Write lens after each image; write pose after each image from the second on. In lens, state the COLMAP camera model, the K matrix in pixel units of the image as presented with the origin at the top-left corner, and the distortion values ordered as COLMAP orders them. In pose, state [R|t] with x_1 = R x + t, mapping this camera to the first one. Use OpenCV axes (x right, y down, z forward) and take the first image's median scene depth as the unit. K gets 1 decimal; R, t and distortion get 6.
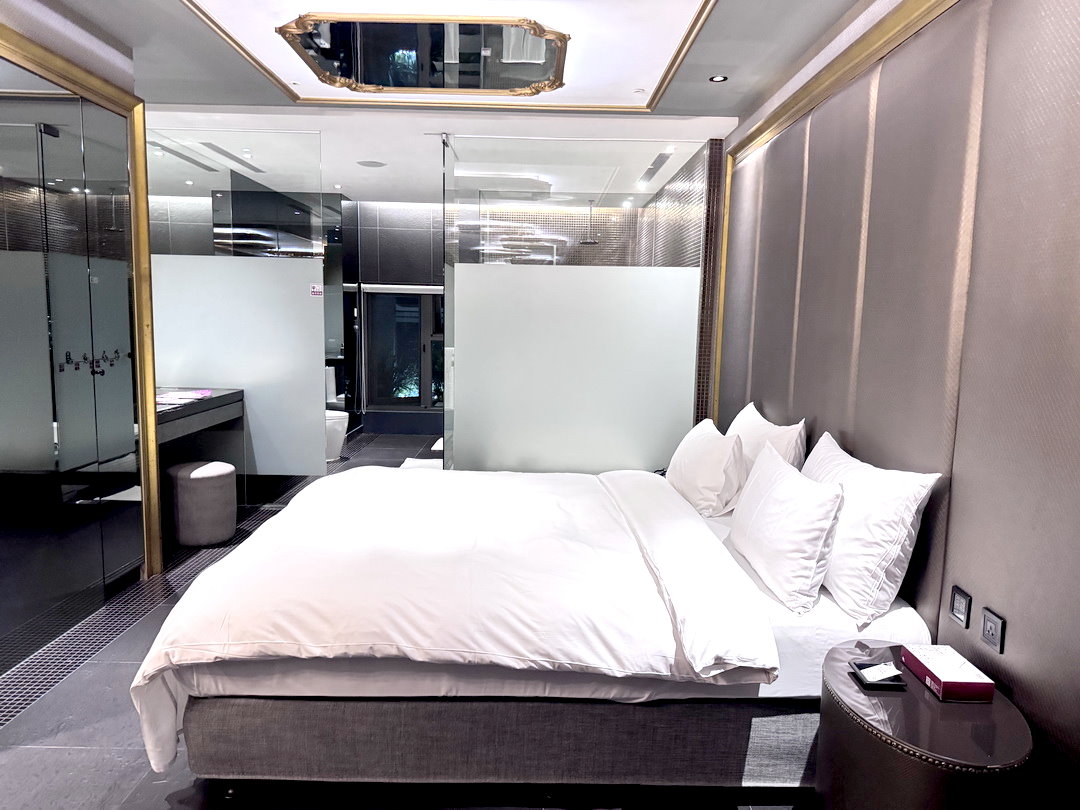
lens RADIAL K [[751.1, 0, 540.0], [0, 751.1, 413.5], [0, 0, 1]] dist [0.110113, -0.177905]
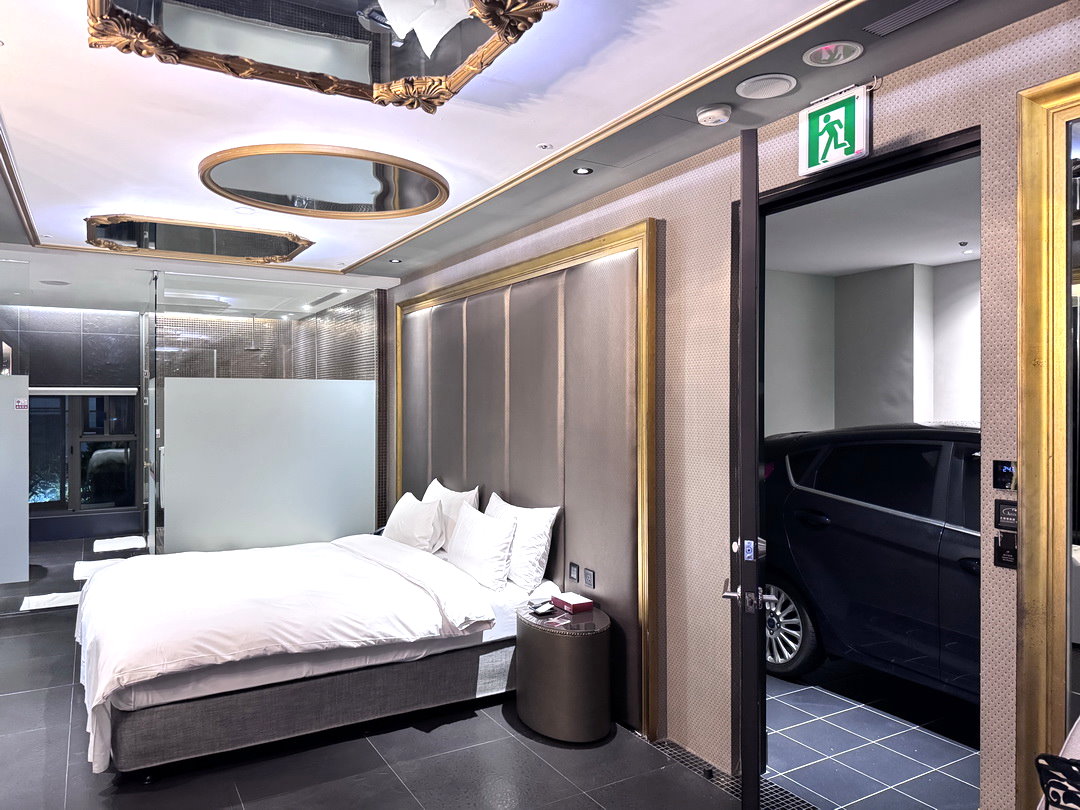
lens RADIAL K [[751.1, 0, 540.0], [0, 751.1, 413.5], [0, 0, 1]] dist [0.110113, -0.177905]
pose [[0.869664, -0.029270, 0.492775, -0.462690], [0.081045, 0.993161, -0.084039, -0.001951], [-0.486946, 0.113022, 0.866089, -0.676386]]
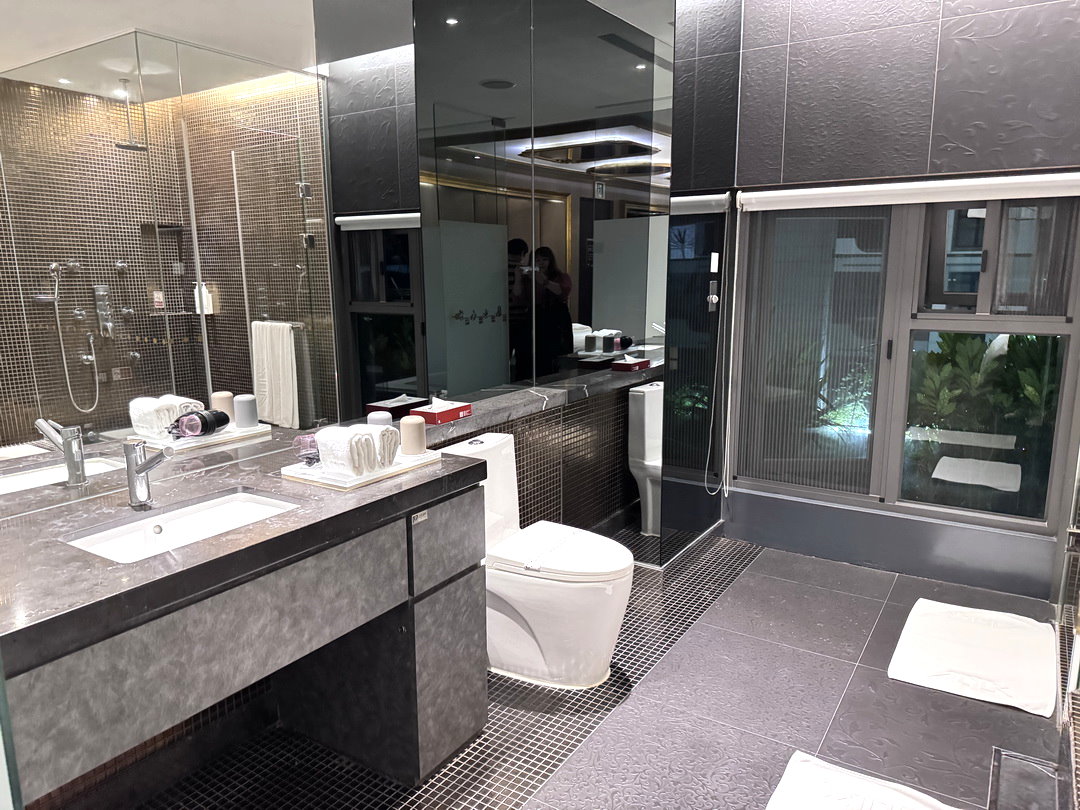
lens RADIAL K [[751.1, 0, 540.0], [0, 751.1, 413.5], [0, 0, 1]] dist [0.110113, -0.177905]
pose [[0.837118, 0.074219, -0.541964, -0.352670], [-0.044644, 0.996717, 0.067538, -0.283657], [0.545198, -0.032341, 0.837683, 2.261272]]
